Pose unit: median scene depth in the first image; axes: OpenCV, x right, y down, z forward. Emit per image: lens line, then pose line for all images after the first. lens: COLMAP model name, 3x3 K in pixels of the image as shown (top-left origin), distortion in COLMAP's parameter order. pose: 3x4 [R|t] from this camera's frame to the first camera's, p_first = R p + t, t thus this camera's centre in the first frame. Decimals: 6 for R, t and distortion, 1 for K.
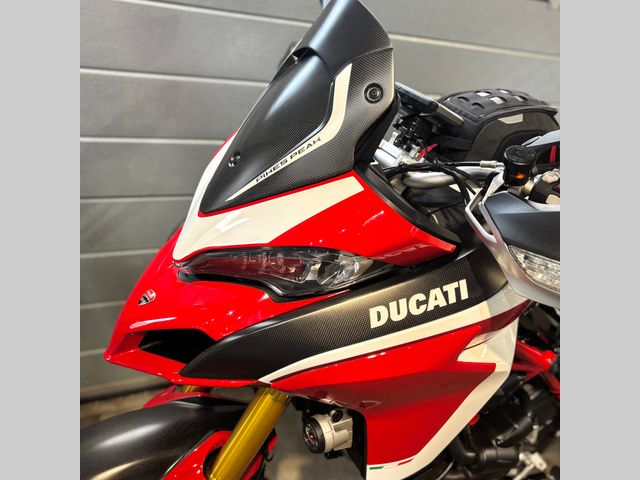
lens RADIAL K [[495.9, 0, 320.0], [0, 495.9, 240.0], [0, 0, 1]] dist [-0.005899, -0.001964]
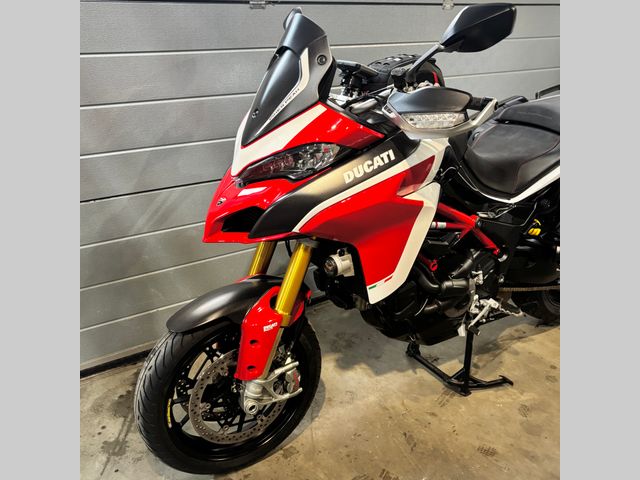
lens RADIAL K [[478.6, 0, 331.9], [0, 478.6, 240.4], [0, 0, 1]] dist [0.004022, 0.000710]
pose [[0.980271, -0.196792, 0.018483, -0.022016], [0.197596, 0.978013, -0.066675, 0.473490], [-0.004956, 0.069012, 0.997604, -0.730343]]
